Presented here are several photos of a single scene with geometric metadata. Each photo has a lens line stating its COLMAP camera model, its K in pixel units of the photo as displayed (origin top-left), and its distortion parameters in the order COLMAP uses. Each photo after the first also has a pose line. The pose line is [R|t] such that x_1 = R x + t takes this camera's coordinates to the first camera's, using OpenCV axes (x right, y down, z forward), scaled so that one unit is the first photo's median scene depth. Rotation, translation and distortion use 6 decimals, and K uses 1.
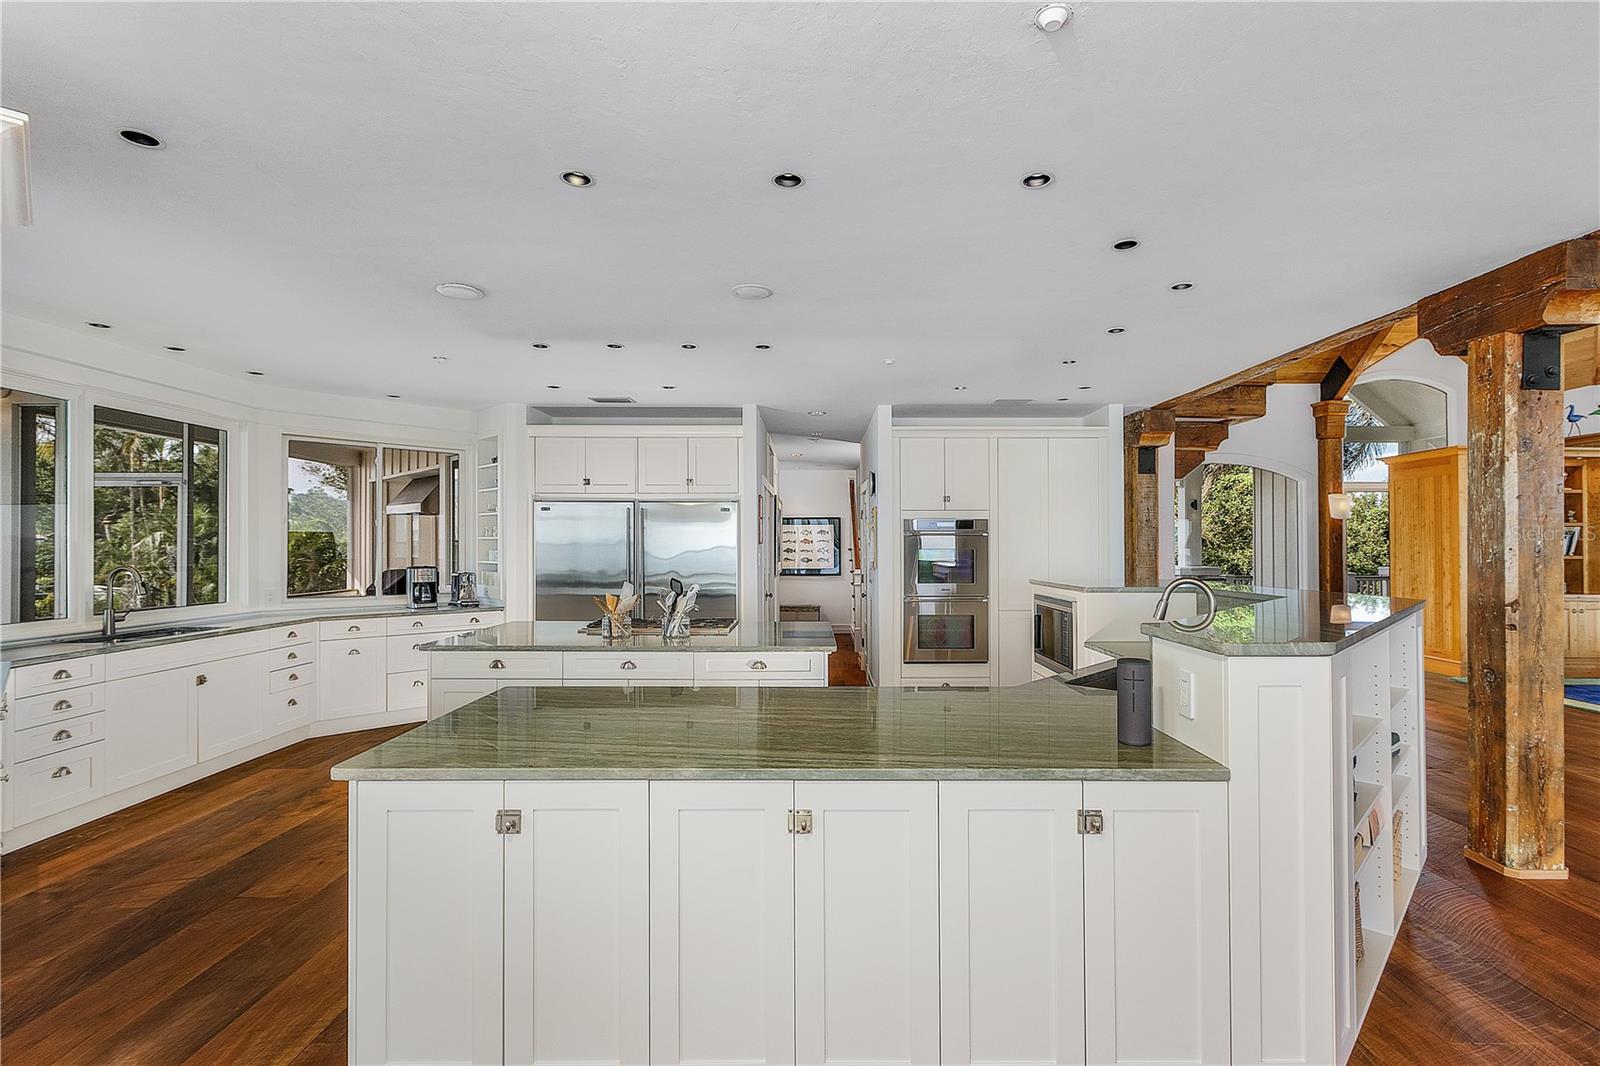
lens RADIAL K [[742.3, 0, 804.7], [0, 742.3, 539.0], [0, 0, 1]] dist [-0.002425, -0.001112]
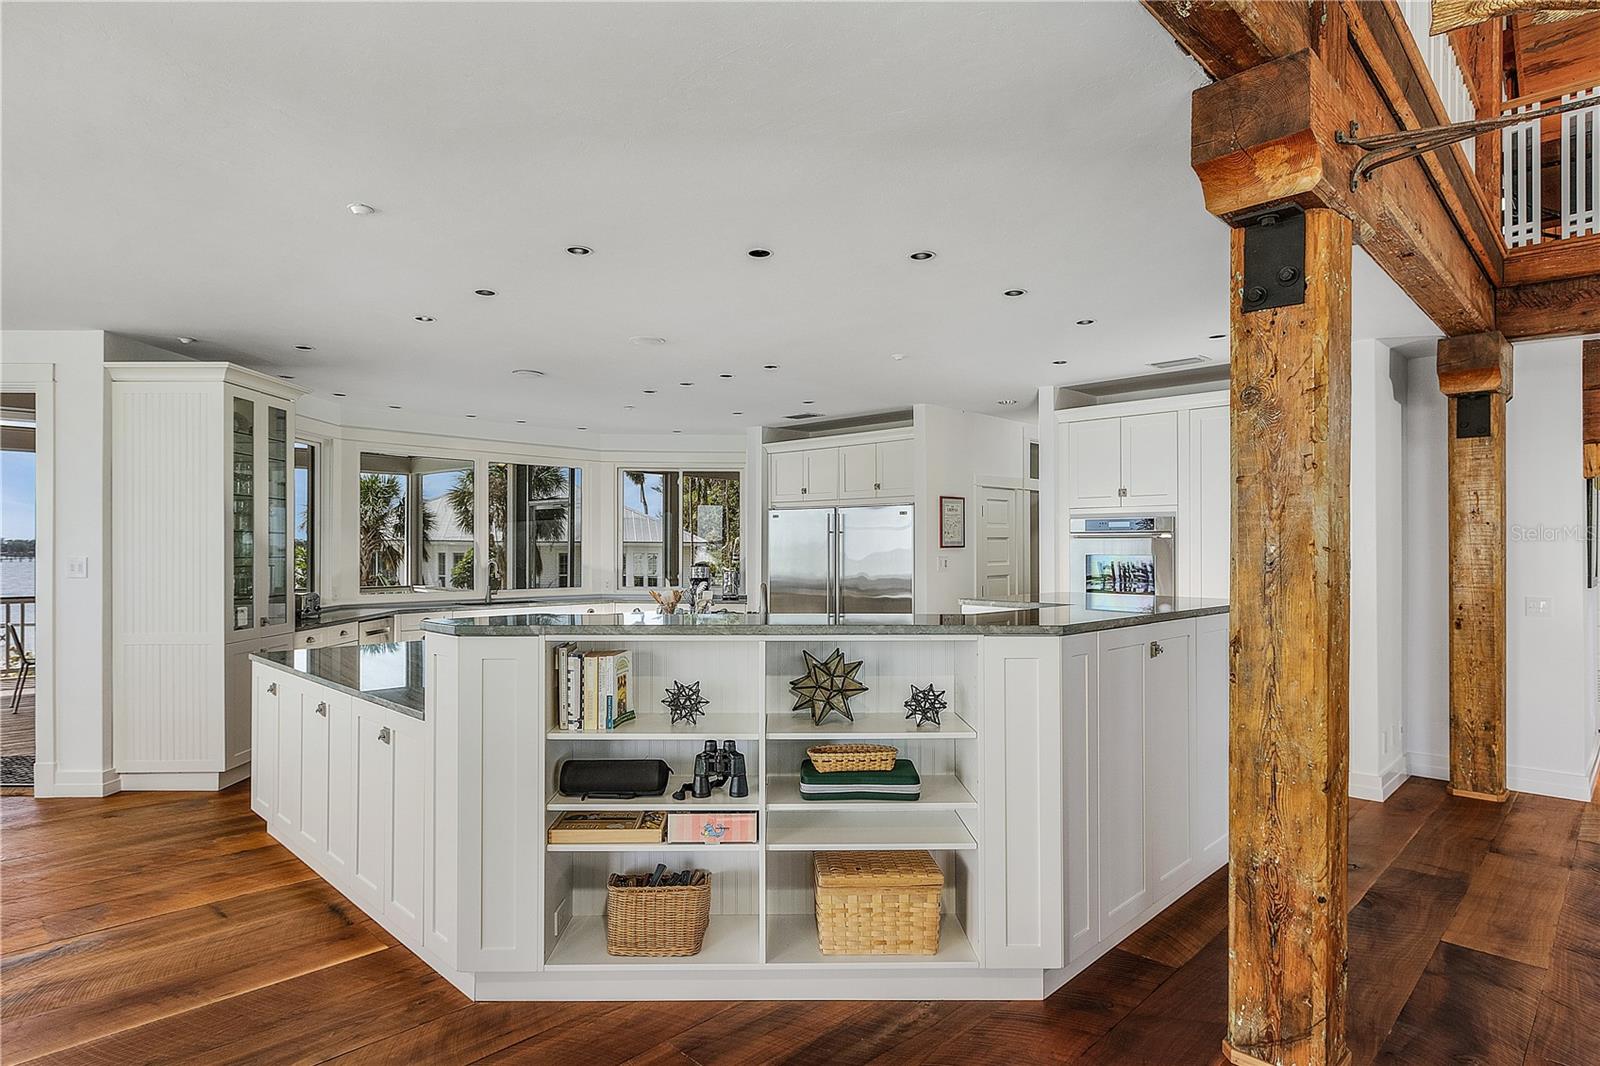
lens RADIAL K [[869.6, 0, 798.9], [0, 869.6, 540.1], [0, 0, 1]] dist [0.002231, 0.001165]
pose [[0.698022, -0.005168, -0.716058, 1.244774], [0.006174, 0.999980, -0.001199, -0.004628], [0.716050, -0.003584, 0.698040, 0.186793]]
